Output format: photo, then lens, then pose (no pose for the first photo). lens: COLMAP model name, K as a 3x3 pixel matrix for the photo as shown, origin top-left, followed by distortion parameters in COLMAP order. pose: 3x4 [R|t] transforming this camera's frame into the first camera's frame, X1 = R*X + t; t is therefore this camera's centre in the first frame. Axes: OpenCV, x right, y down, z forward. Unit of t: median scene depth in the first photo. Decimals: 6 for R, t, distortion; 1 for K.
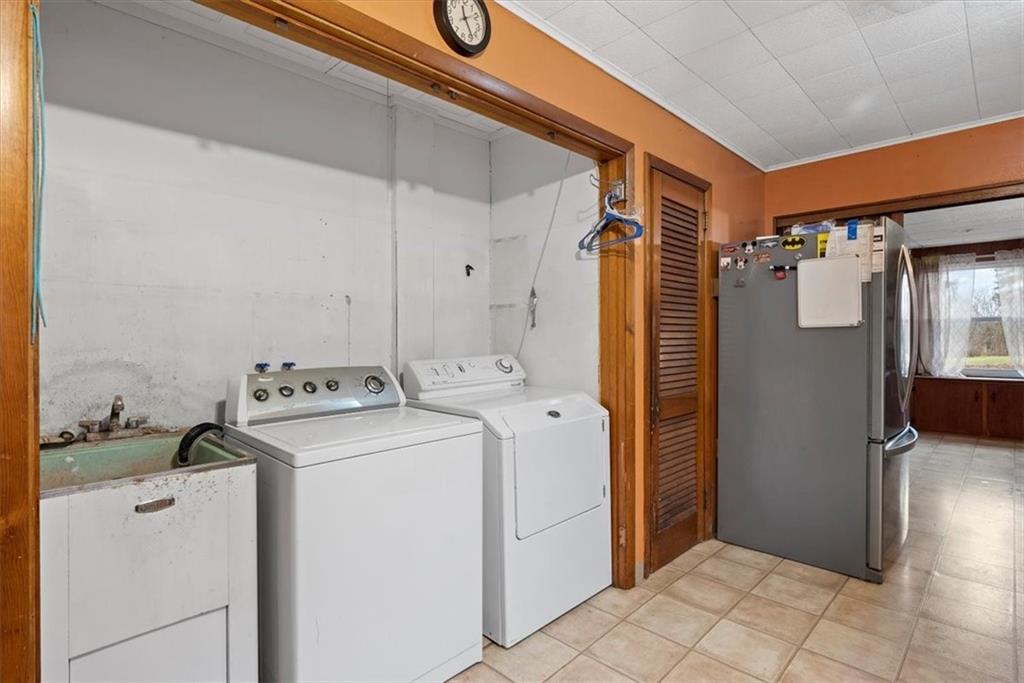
lens RADIAL K [[508.2, 0, 507.7], [0, 508.2, 339.8], [0, 0, 1]] dist [-0.000391, 0.000055]
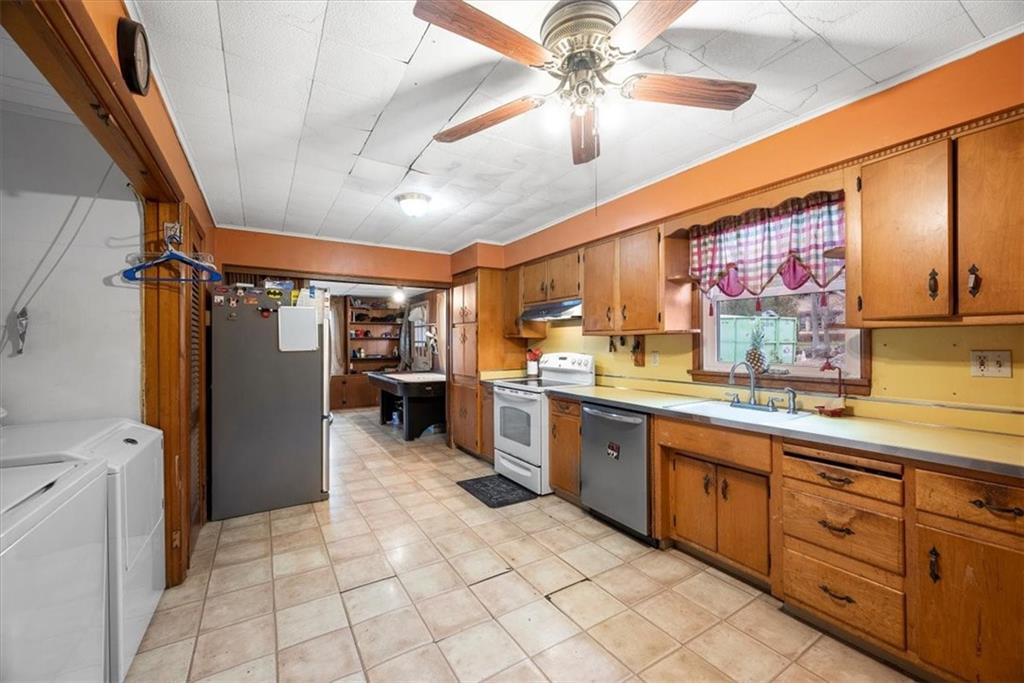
lens RADIAL K [[408.9, 0, 511.1], [0, 408.9, 343.3], [0, 0, 1]] dist [0.000375, 0.000005]
pose [[0.243043, 0.005908, 0.969998, -0.476383], [0.009996, 0.999913, -0.008595, -0.033007], [-0.969964, 0.011785, 0.242963, 0.051233]]
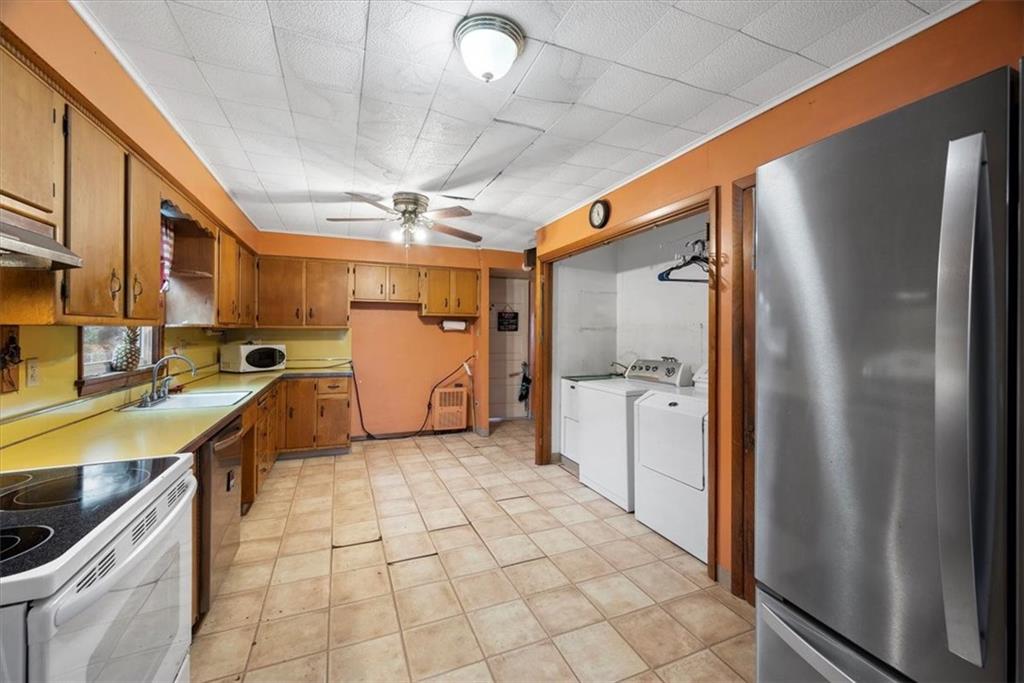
lens RADIAL K [[408.9, 0, 508.7], [0, 408.9, 332.7], [0, 0, 1]] dist [0.000375, 0.000005]
pose [[-0.390816, 0.009675, -0.920418, 1.244021], [-0.004336, 0.999914, 0.012352, -0.069263], [0.920459, 0.008818, -0.390741, 0.928071]]
